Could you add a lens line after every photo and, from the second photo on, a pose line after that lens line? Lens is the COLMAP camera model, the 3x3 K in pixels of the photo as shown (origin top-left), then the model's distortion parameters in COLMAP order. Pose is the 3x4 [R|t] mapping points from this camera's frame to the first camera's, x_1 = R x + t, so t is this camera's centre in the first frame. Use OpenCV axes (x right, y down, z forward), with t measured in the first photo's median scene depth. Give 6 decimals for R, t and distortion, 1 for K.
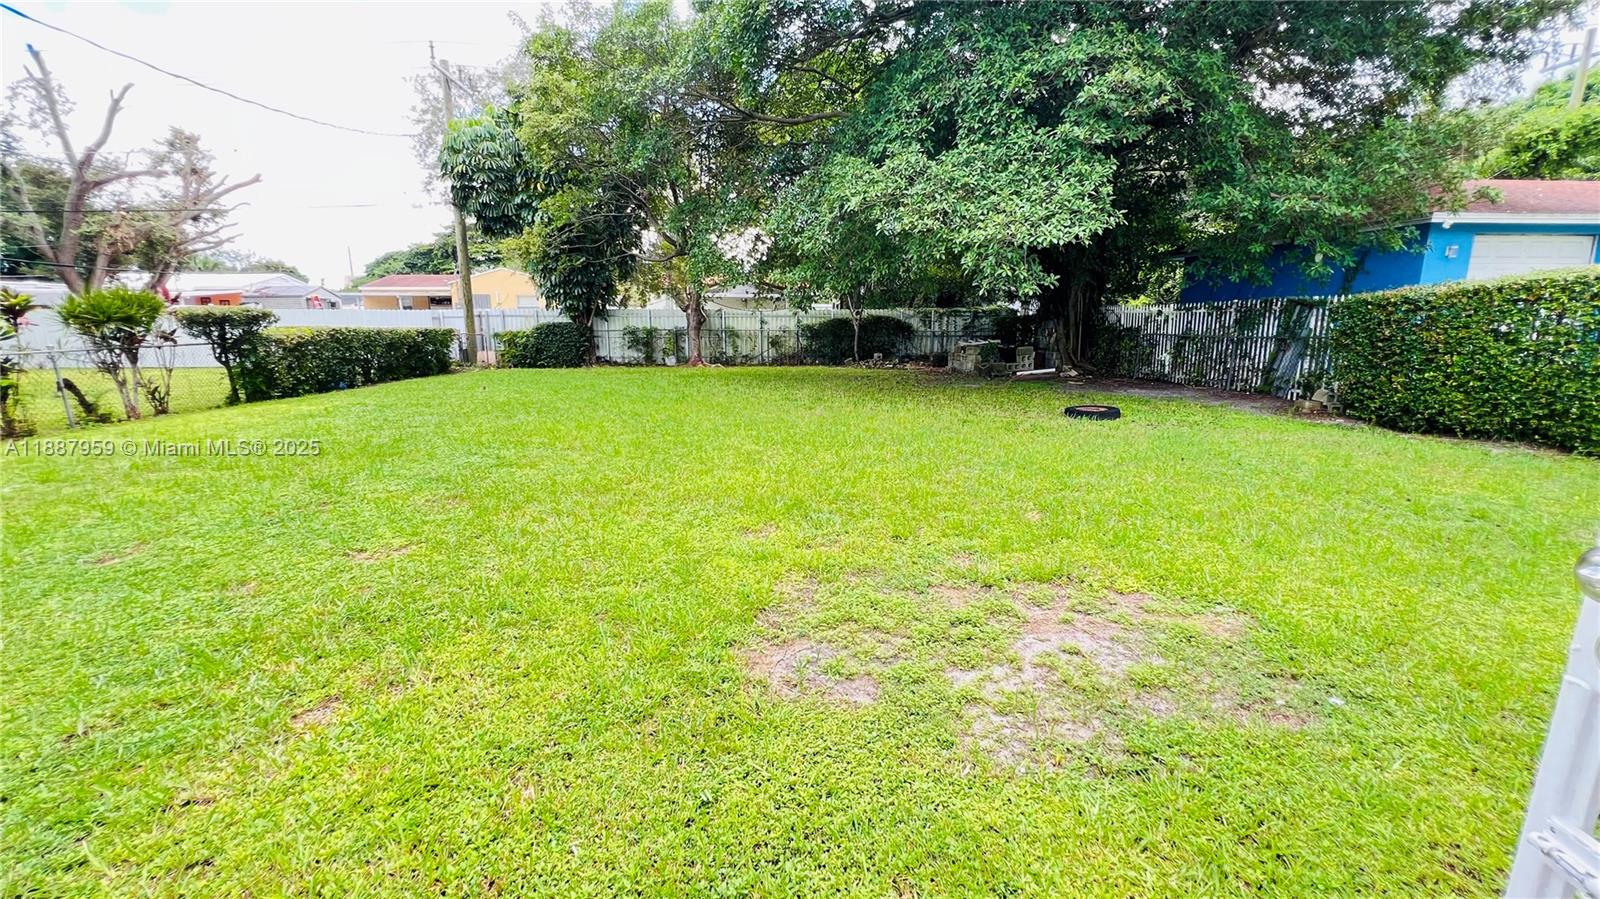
lens RADIAL K [[642.0, 0, 796.9], [0, 642.0, 447.2], [0, 0, 1]] dist [-0.000850, 0.000158]
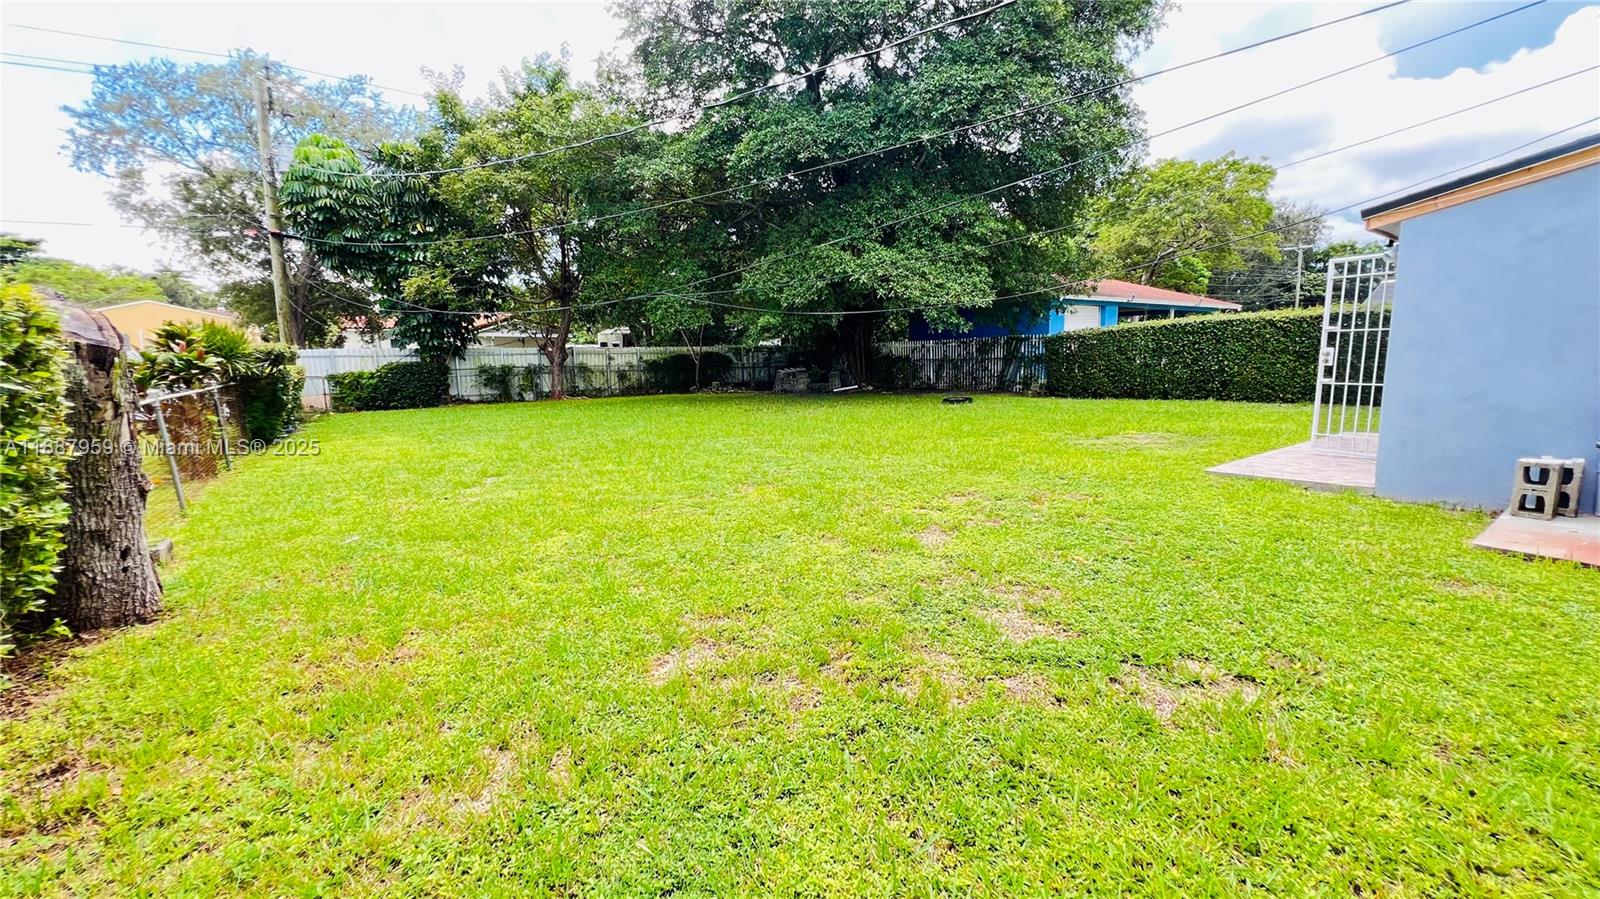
lens RADIAL K [[642.0, 0, 796.9], [0, 642.0, 447.2], [0, 0, 1]] dist [-0.000850, 0.000158]
pose [[0.845416, -0.088421, 0.526739, -0.397202], [0.121961, 0.992105, -0.029207, 0.032737], [-0.519998, 0.088933, 0.849525, -0.113636]]
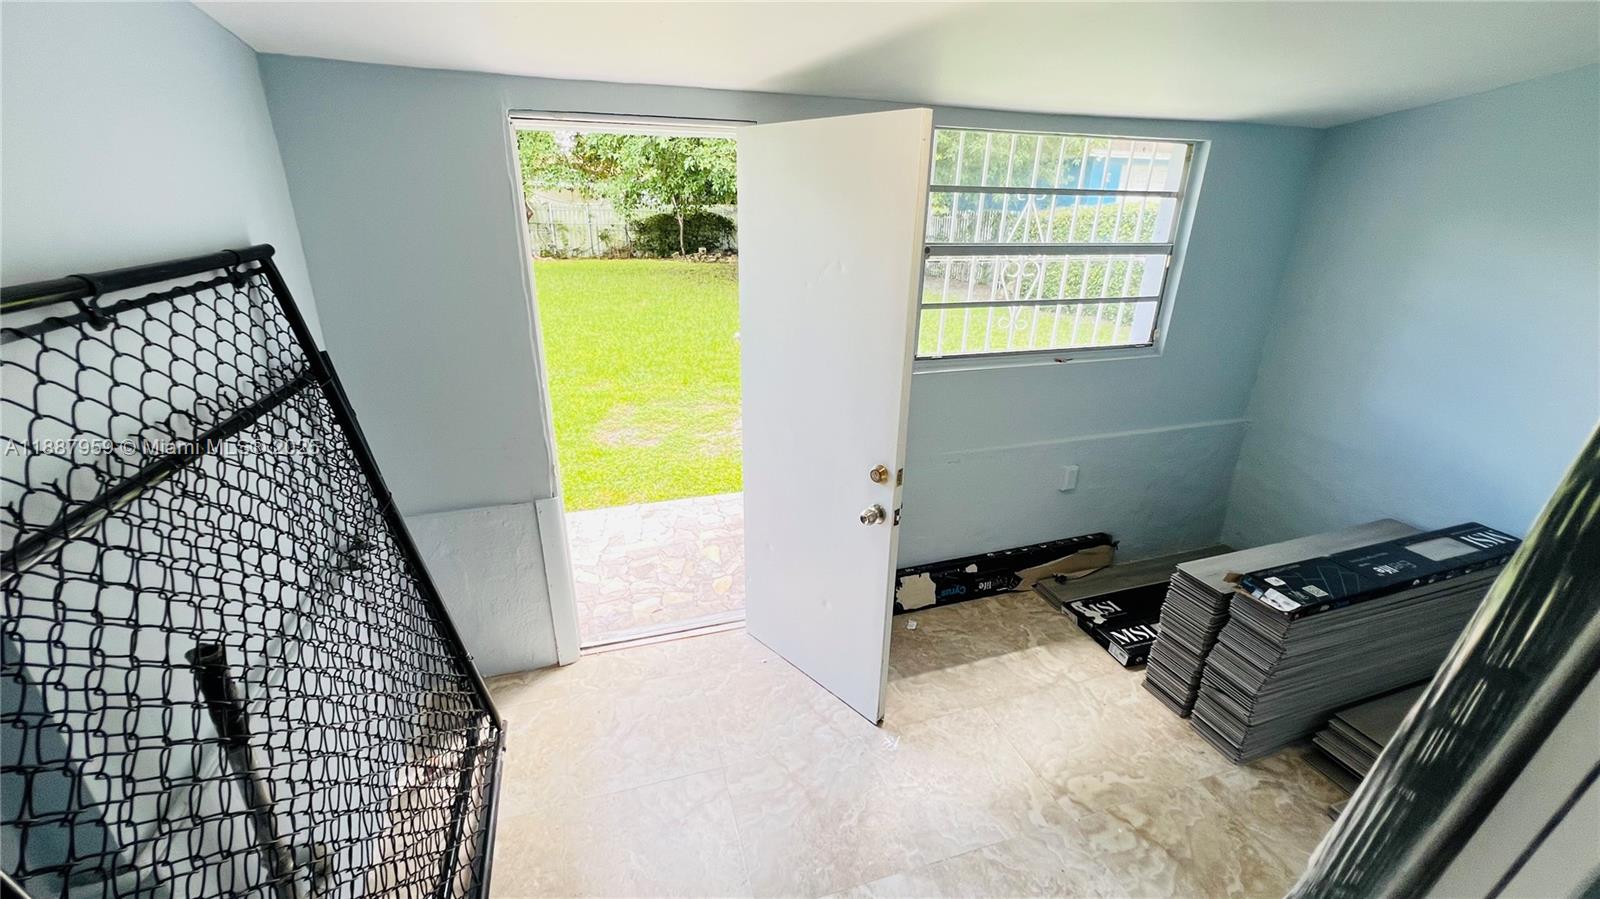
lens RADIAL K [[639.4, 0, 796.8], [0, 639.4, 447.5], [0, 0, 1]] dist [-0.001233, 0.000662]
pose [[0.971284, -0.068141, 0.227958, 0.010808], [0.028247, 0.984360, 0.173891, 0.005635], [-0.236242, -0.162458, 0.958017, -0.148803]]
